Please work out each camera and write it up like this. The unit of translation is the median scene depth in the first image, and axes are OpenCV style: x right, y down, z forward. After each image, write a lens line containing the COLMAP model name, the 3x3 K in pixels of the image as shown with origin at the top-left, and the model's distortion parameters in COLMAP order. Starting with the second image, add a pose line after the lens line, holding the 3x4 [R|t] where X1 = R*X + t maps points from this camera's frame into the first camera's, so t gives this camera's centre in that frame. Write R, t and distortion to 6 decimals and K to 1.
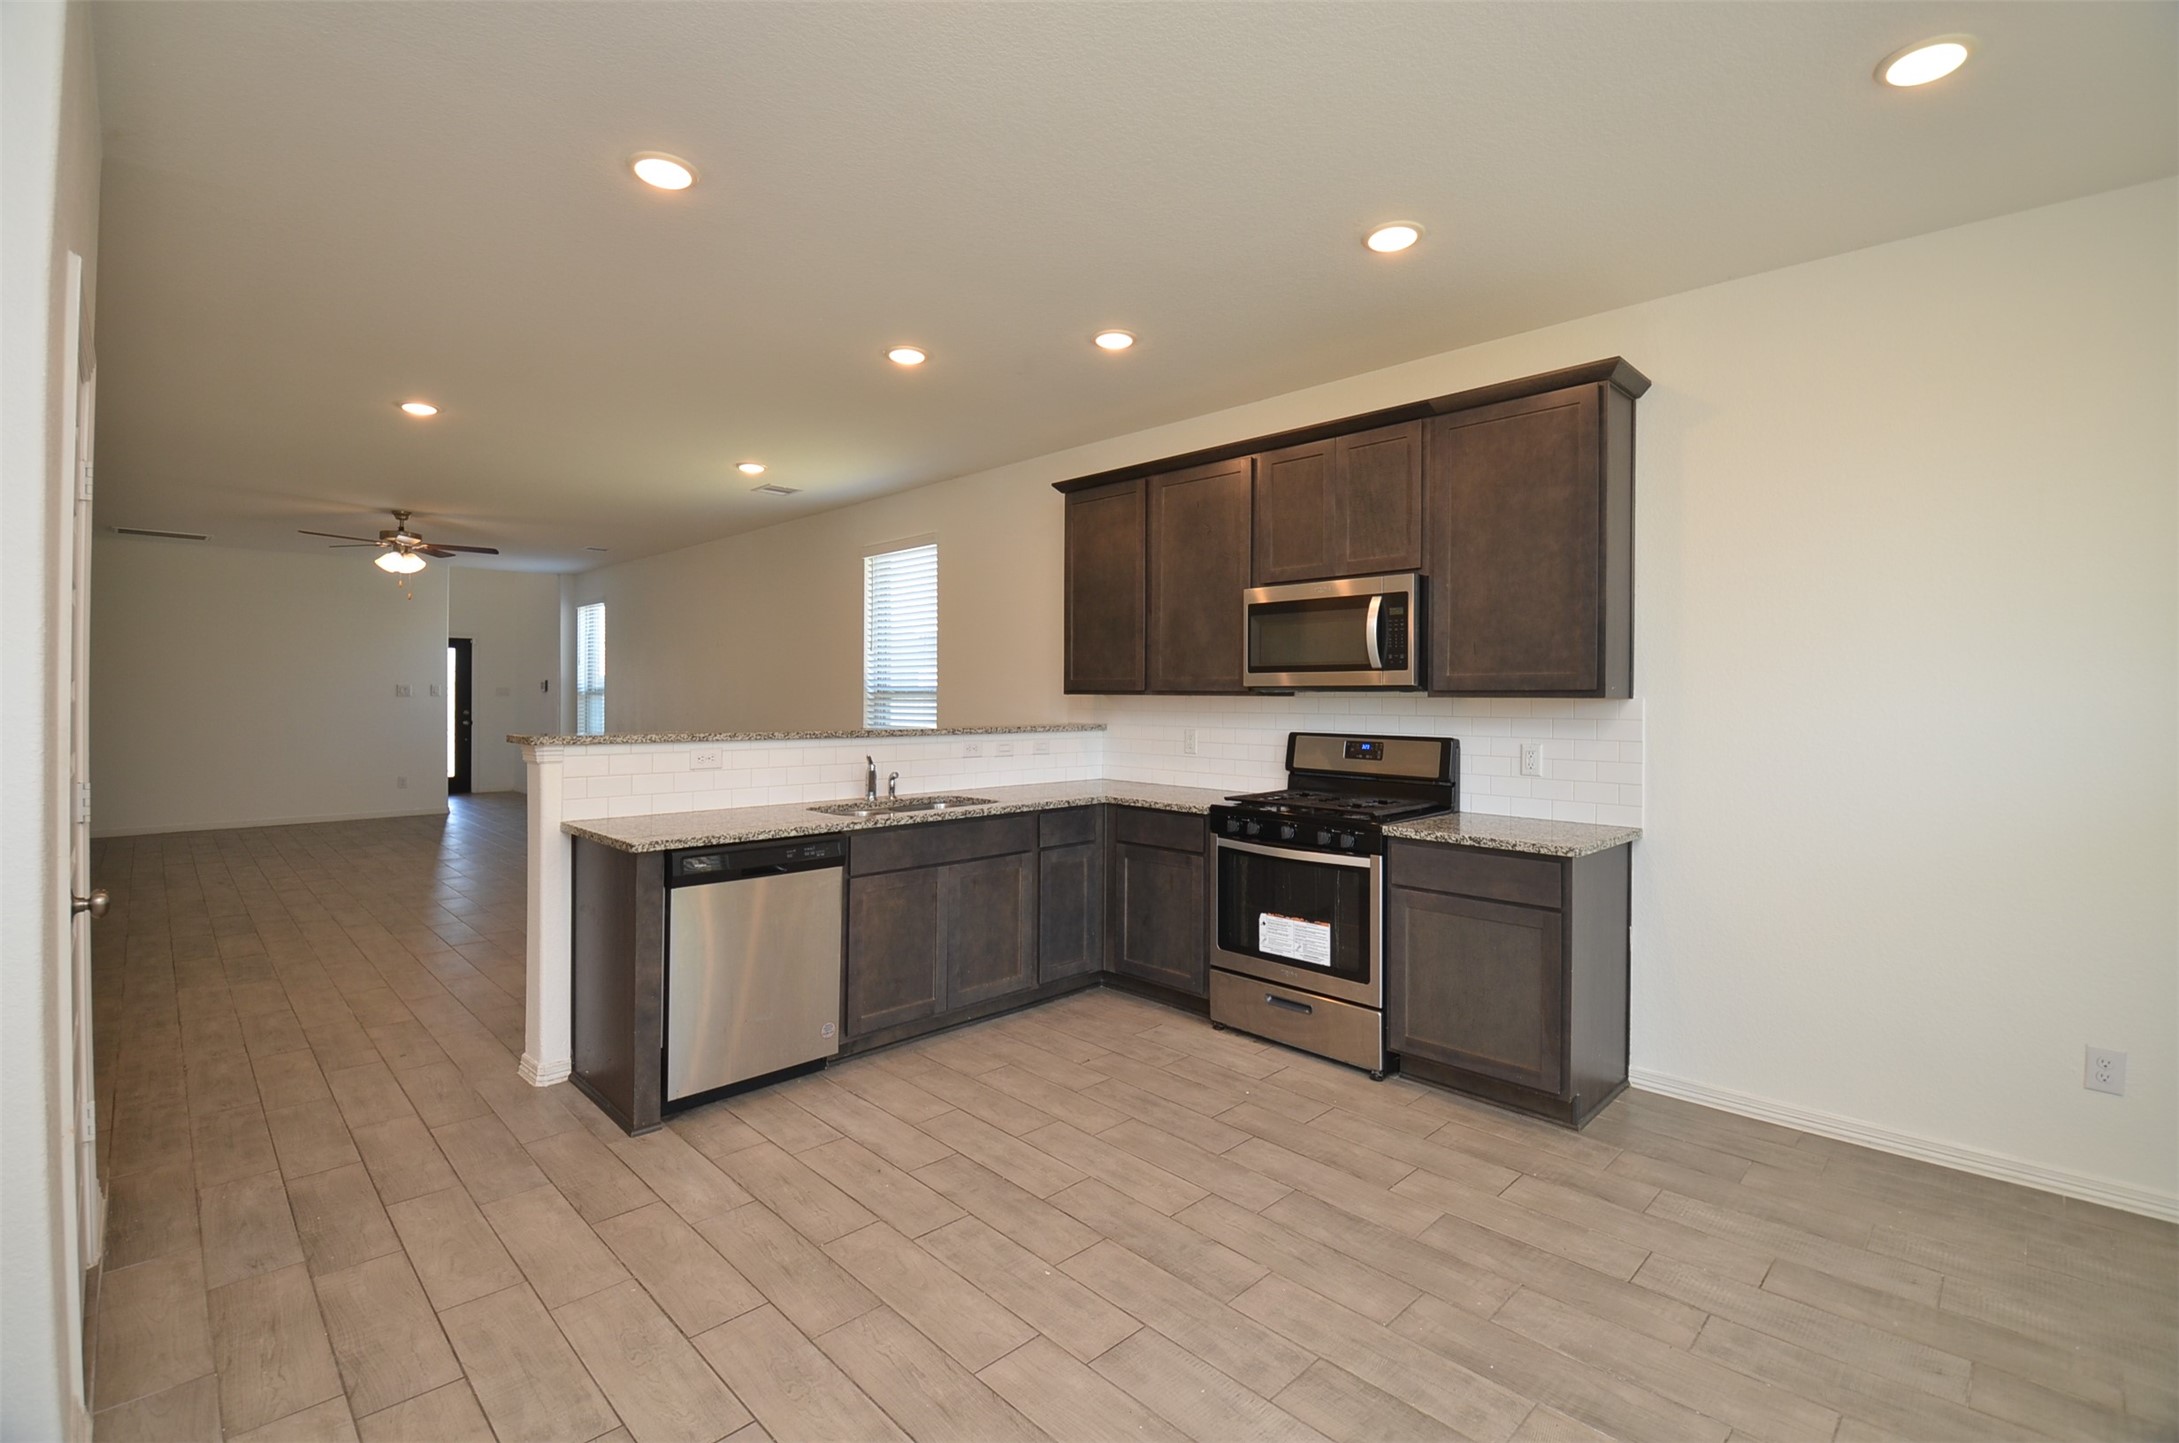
lens RADIAL K [[956.5, 0, 1061.1], [0, 956.5, 684.5], [0, 0, 1]] dist [0.002518, -0.015755]
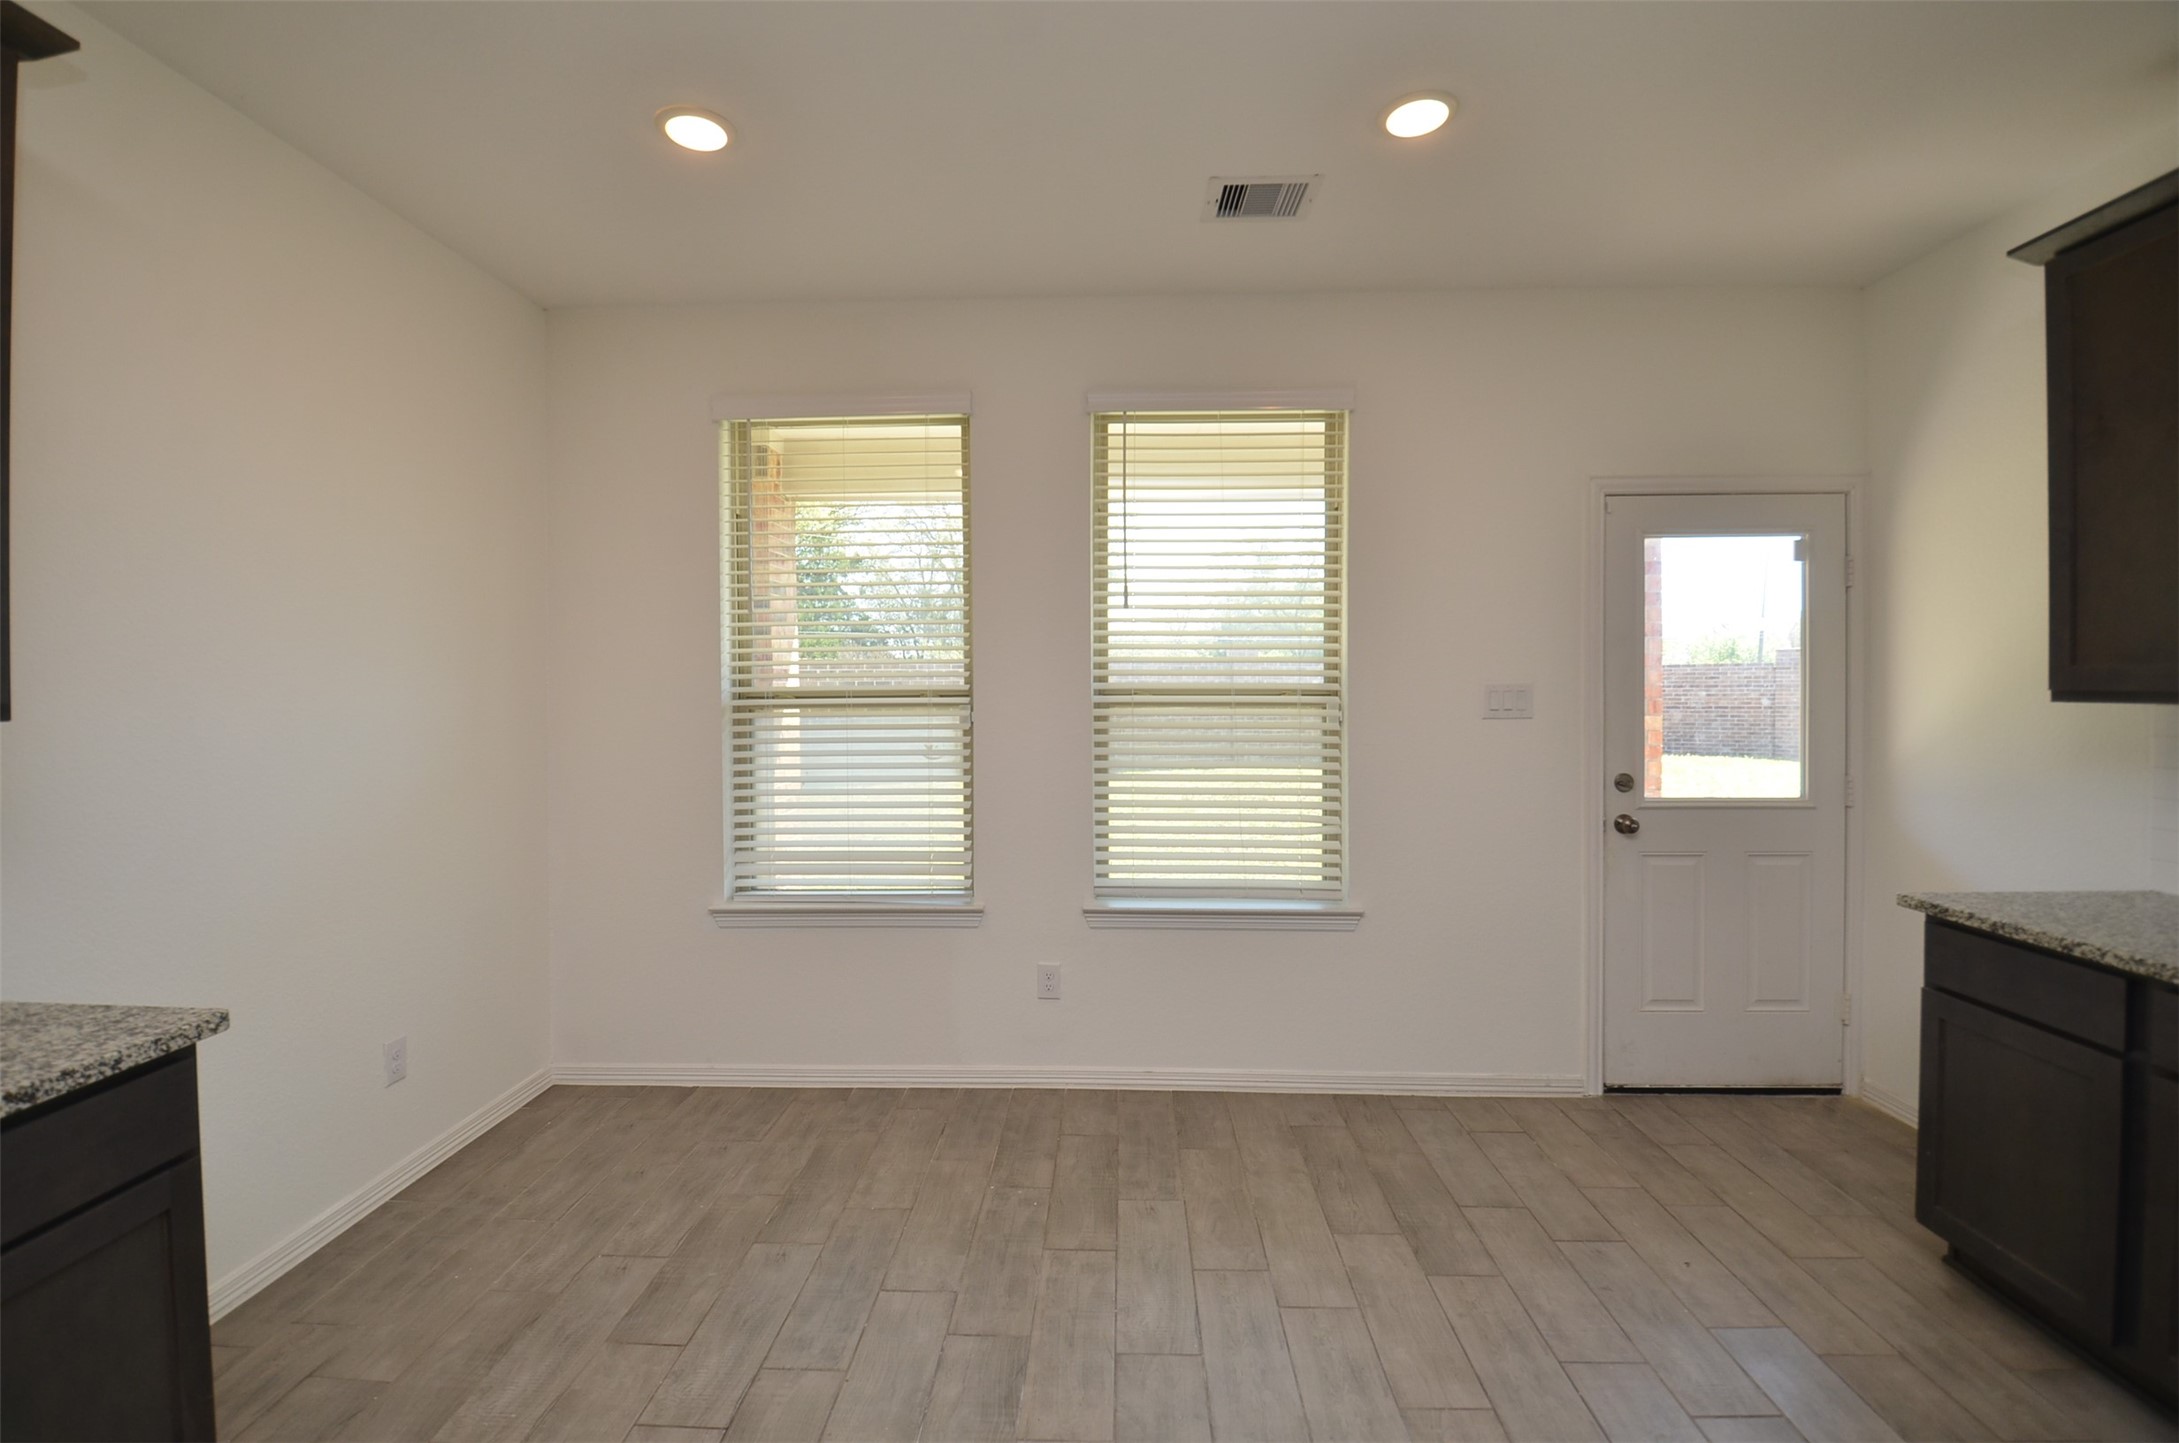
lens RADIAL K [[956.5, 0, 1089.4], [0, 956.5, 690.6], [0, 0, 1]] dist [0.002518, -0.015755]
pose [[-0.690512, -0.007504, 0.723282, -0.153353], [-0.006489, 0.999970, 0.004180, -0.008266], [-0.723292, -0.001807, -0.690540, 1.003006]]
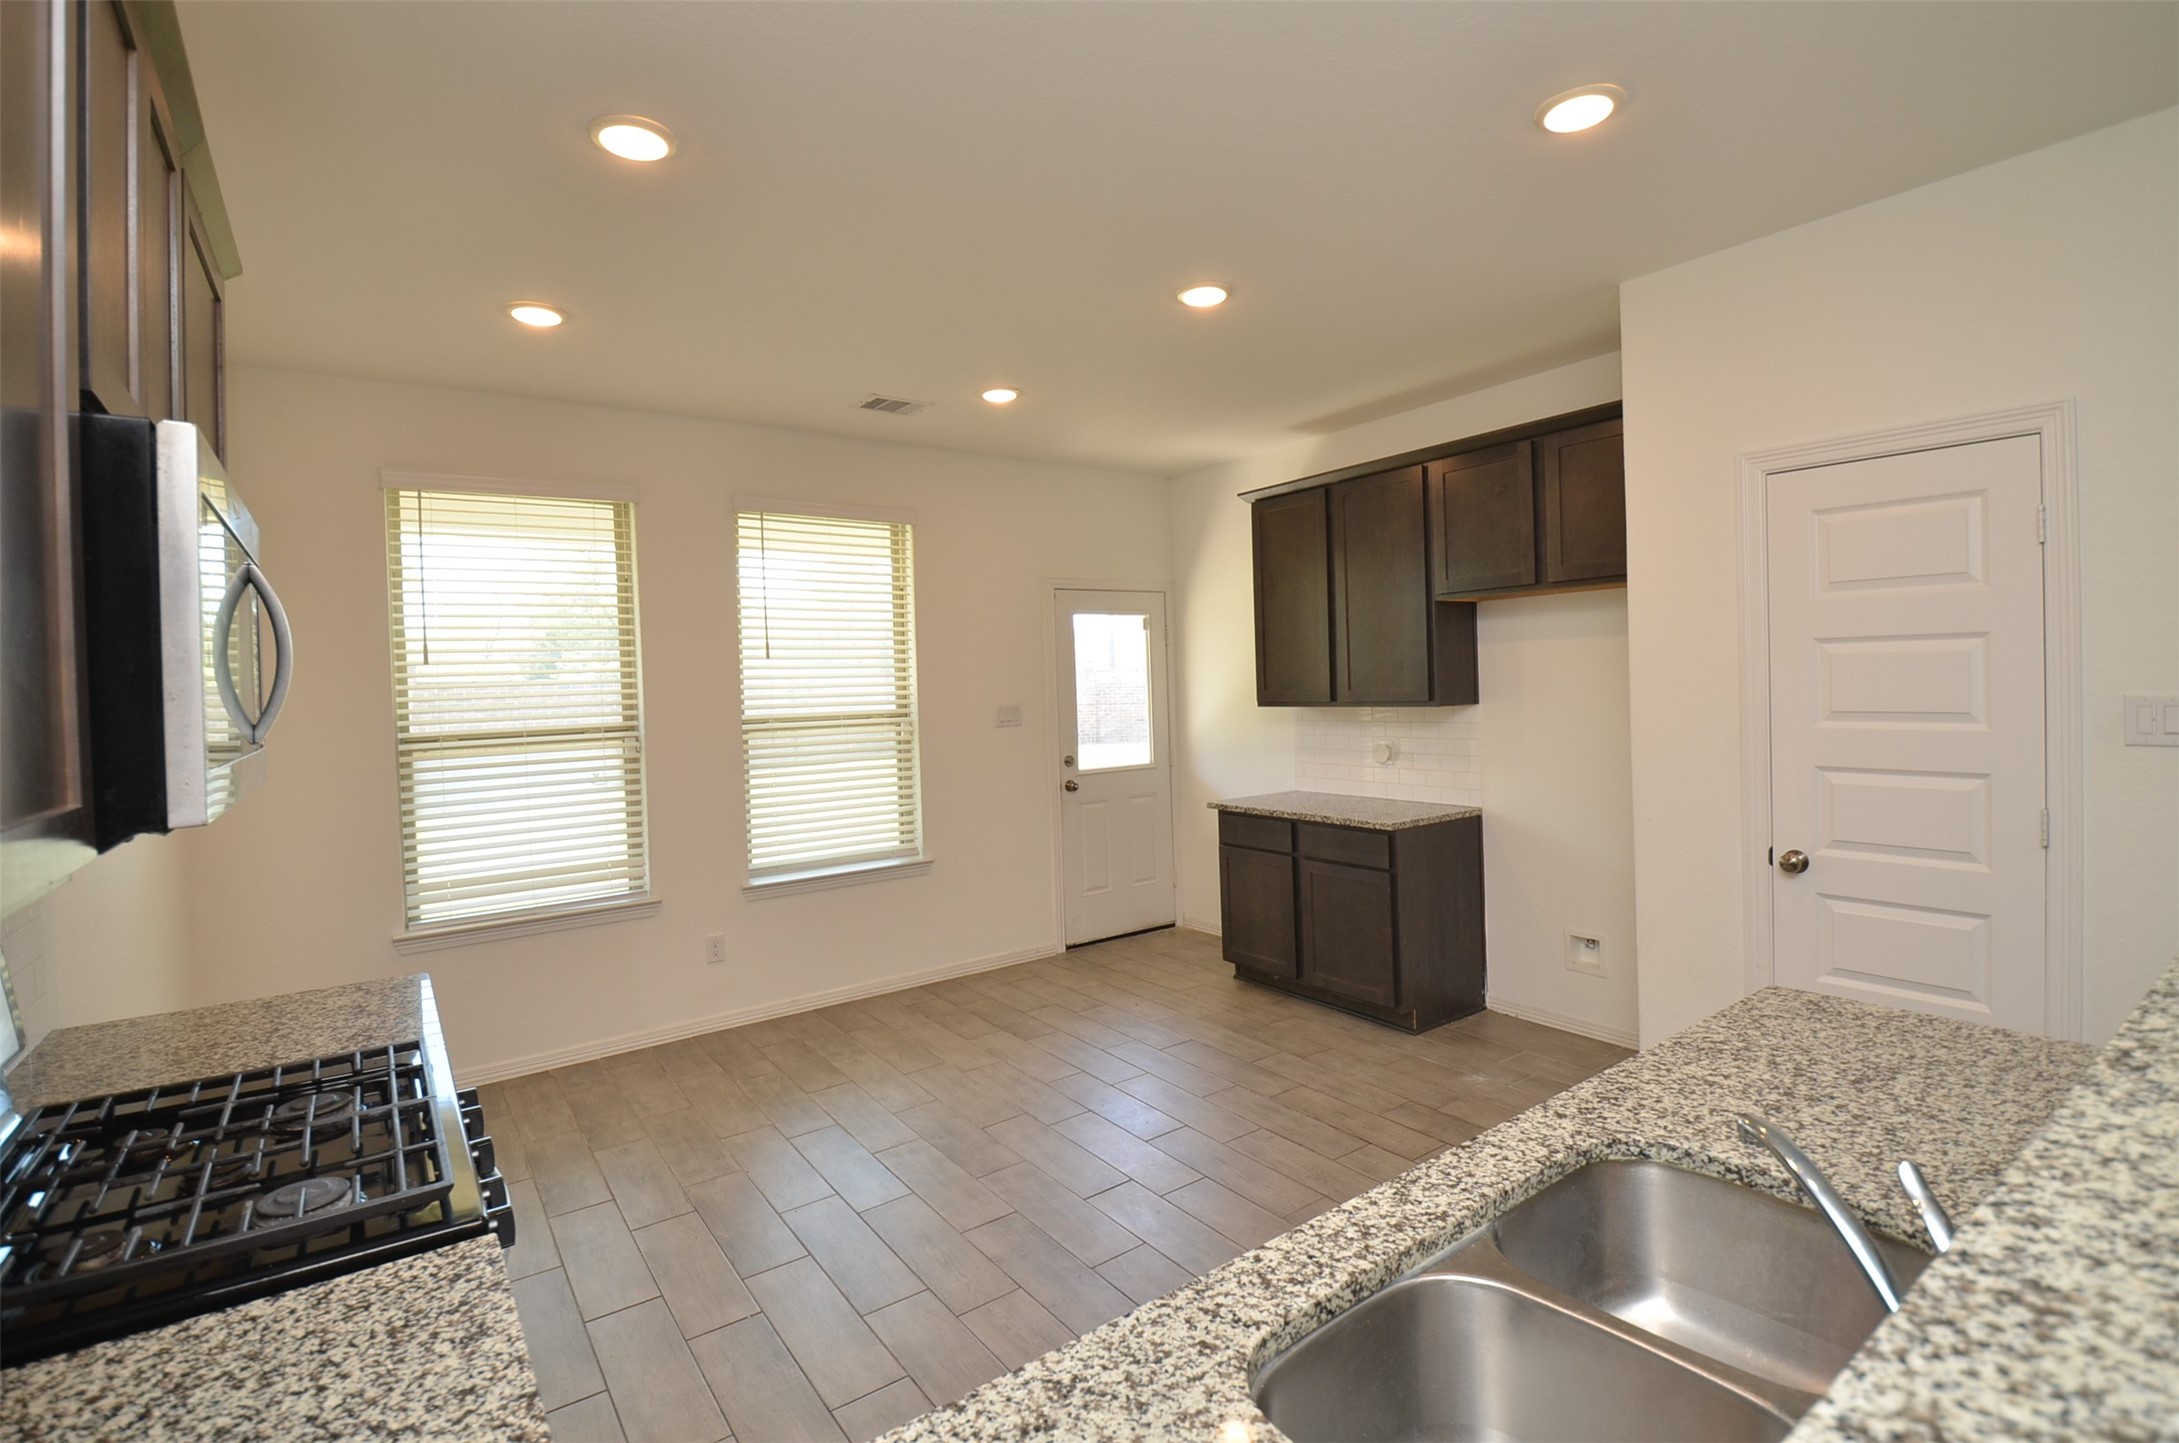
lens RADIAL K [[1011.1, 0, 1080.1], [0, 1011.1, 677.1], [0, 0, 1]] dist [0.002130, -0.000079]
pose [[-0.988277, 0.028945, 0.149900, -0.100650], [0.027702, 0.999562, -0.010377, -0.041944], [-0.150135, -0.006103, -0.988647, 1.702988]]
